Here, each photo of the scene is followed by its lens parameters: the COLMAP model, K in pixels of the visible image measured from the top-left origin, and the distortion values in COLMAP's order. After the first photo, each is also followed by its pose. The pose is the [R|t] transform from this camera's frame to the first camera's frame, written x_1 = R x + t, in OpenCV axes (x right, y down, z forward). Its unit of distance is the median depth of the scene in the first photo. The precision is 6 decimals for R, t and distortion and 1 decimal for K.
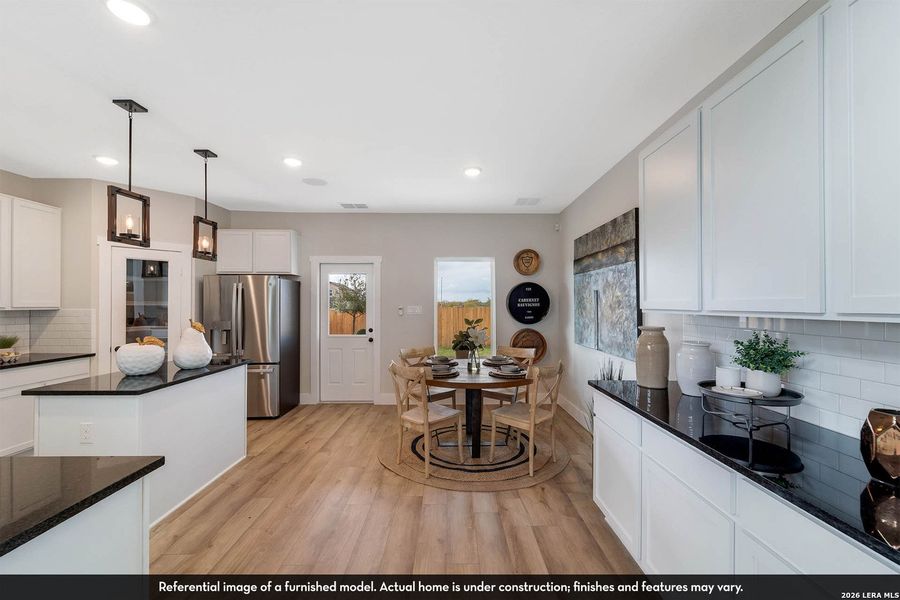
lens RADIAL K [[369.8, 0, 448.2], [0, 369.8, 303.1], [0, 0, 1]] dist [0.003782, -0.001600]
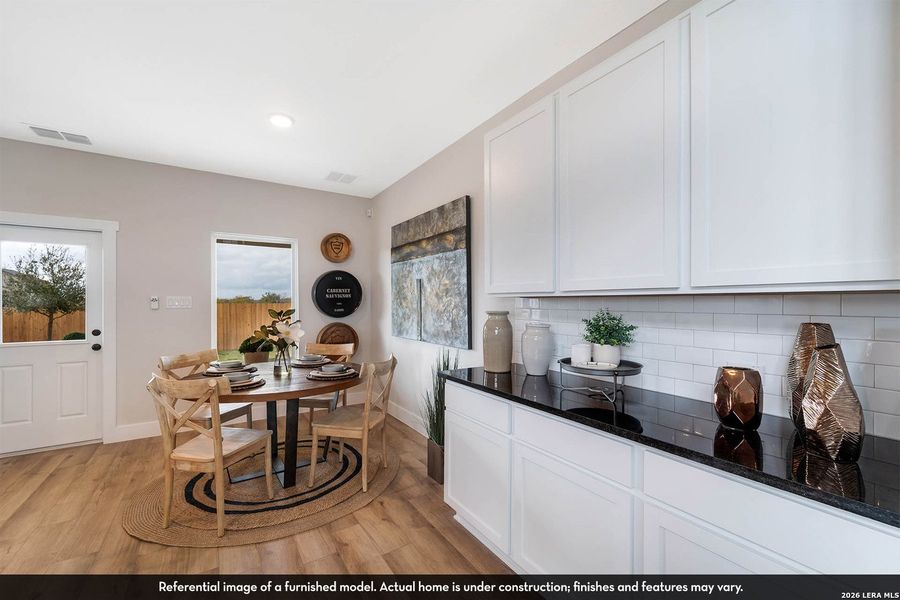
lens RADIAL K [[369.8, 0, 452.4], [0, 369.8, 303.2], [0, 0, 1]] dist [0.003782, -0.001600]
pose [[0.835568, -0.001428, 0.549385, -0.066752], [-0.002385, 0.999978, 0.006226, 0.025079], [-0.549382, -0.006513, 0.835546, 0.159544]]
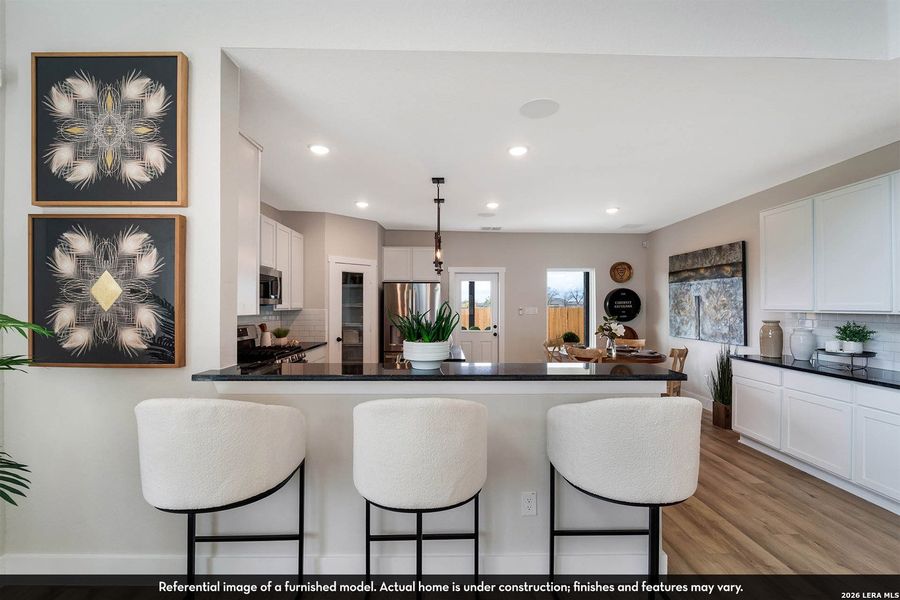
lens RADIAL K [[369.8, 0, 458.2], [0, 369.8, 304.0], [0, 0, 1]] dist [0.003782, -0.001600]
pose [[0.999924, 0.000895, 0.012283, -0.560401], [-0.000889, 0.999999, -0.000489, -0.003561], [-0.012284, 0.000478, 0.999924, -0.399457]]
